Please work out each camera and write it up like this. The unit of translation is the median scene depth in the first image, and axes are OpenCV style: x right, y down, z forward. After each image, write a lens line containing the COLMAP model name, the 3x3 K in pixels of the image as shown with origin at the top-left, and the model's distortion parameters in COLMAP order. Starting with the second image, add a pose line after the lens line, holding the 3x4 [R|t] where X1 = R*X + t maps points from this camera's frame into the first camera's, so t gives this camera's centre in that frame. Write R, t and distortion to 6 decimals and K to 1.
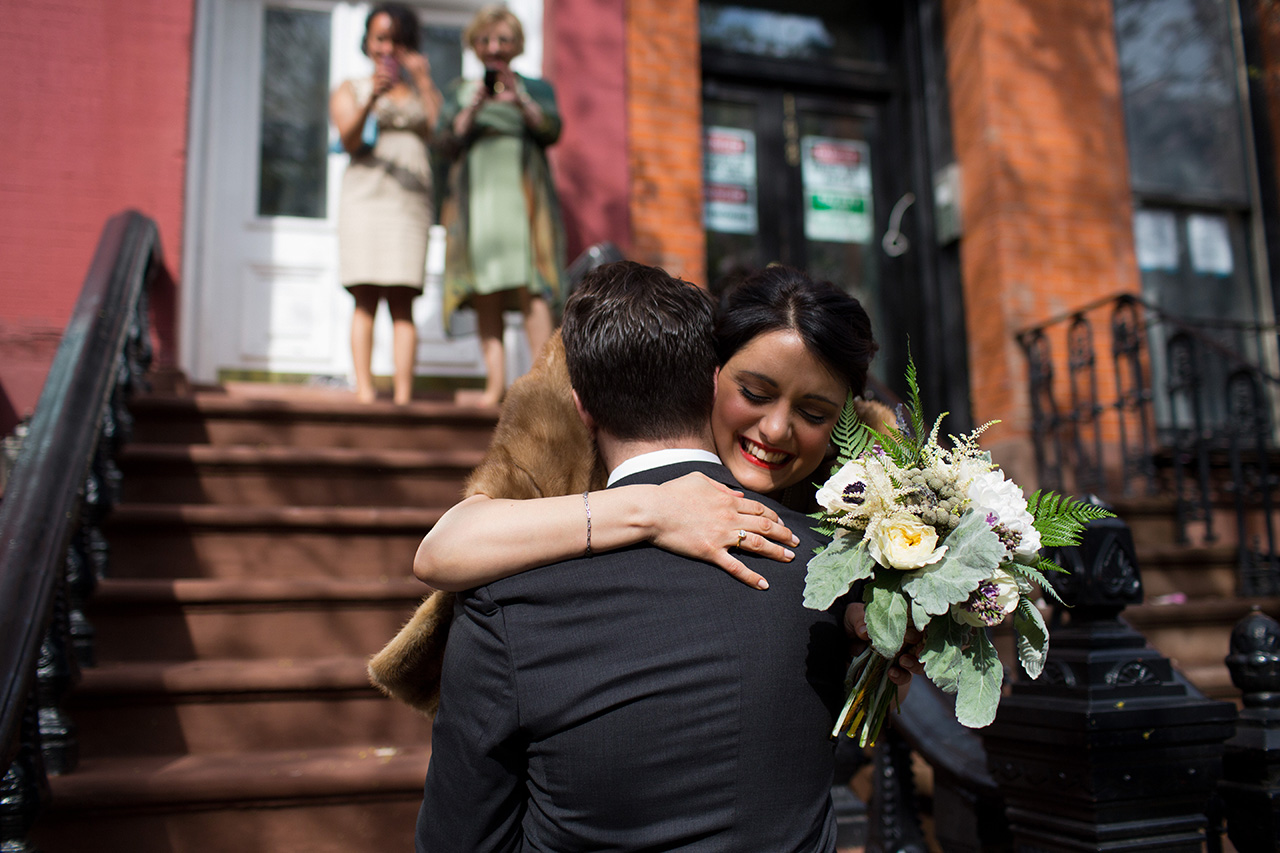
lens RADIAL K [[1252.9, 0, 639.6], [0, 1252.9, 404.5], [0, 0, 1]] dist [-0.087205, 0.105583]
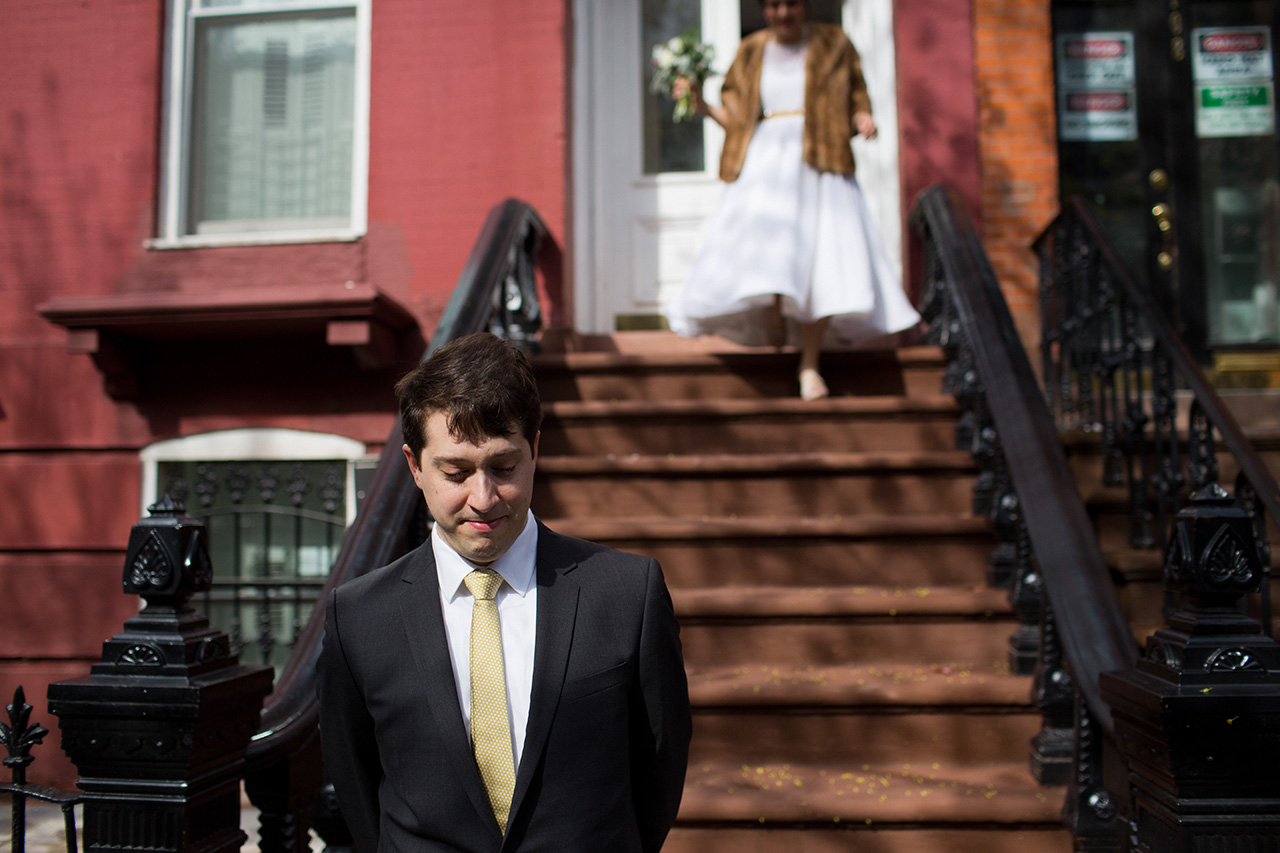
lens RADIAL K [[1252.9, 0, 639.6], [0, 1252.9, 404.5], [0, 0, 1]] dist [-0.087205, 0.105583]
pose [[0.919467, -0.023455, -0.392468, 0.130624], [0.060617, 0.994741, 0.082564, -0.042180], [0.388467, -0.099705, 0.916052, -0.047376]]
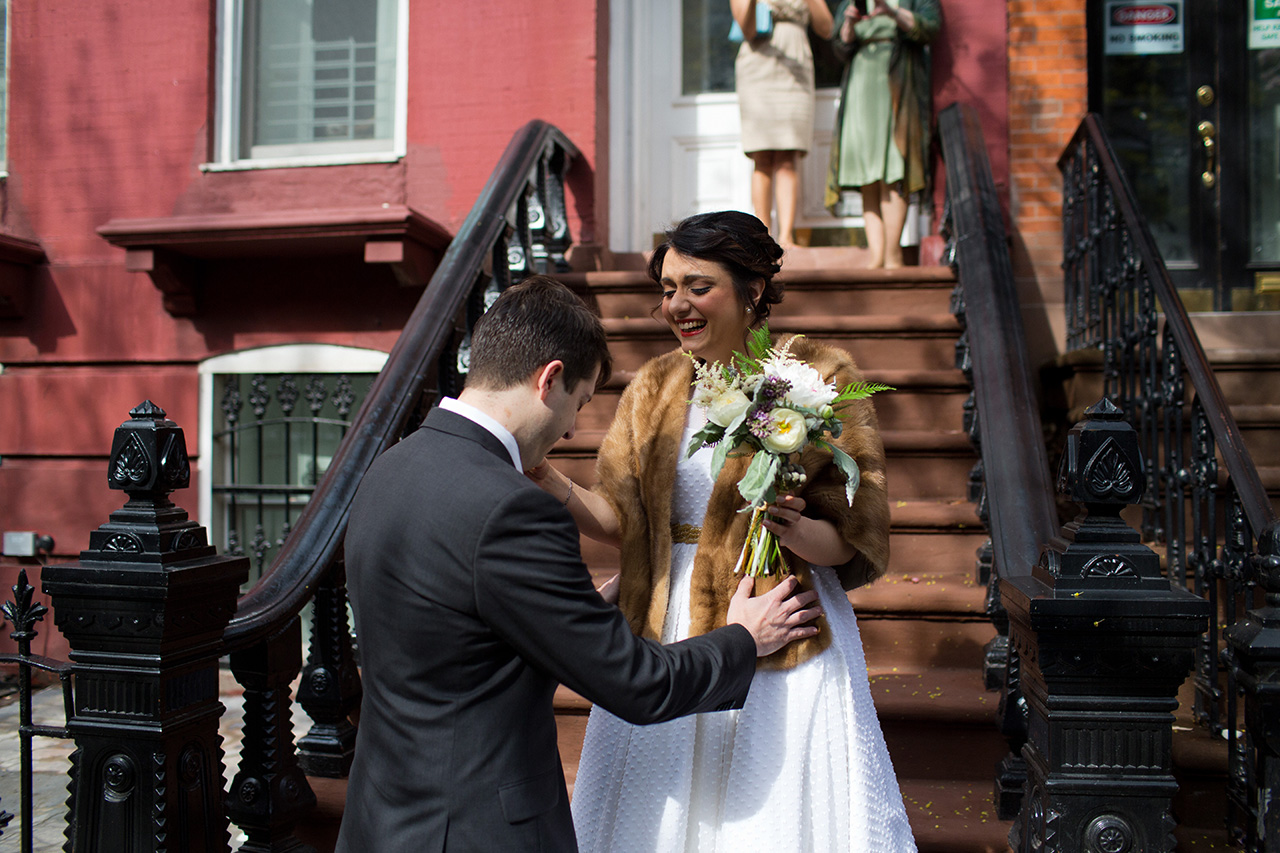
lens RADIAL K [[1252.9, 0, 639.6], [0, 1252.9, 404.5], [0, 0, 1]] dist [-0.087205, 0.105583]
pose [[0.882638, 0.010693, -0.469933, 0.202838], [0.063278, 0.987938, 0.141329, -0.038941], [0.465776, -0.154479, 0.871315, -0.046214]]
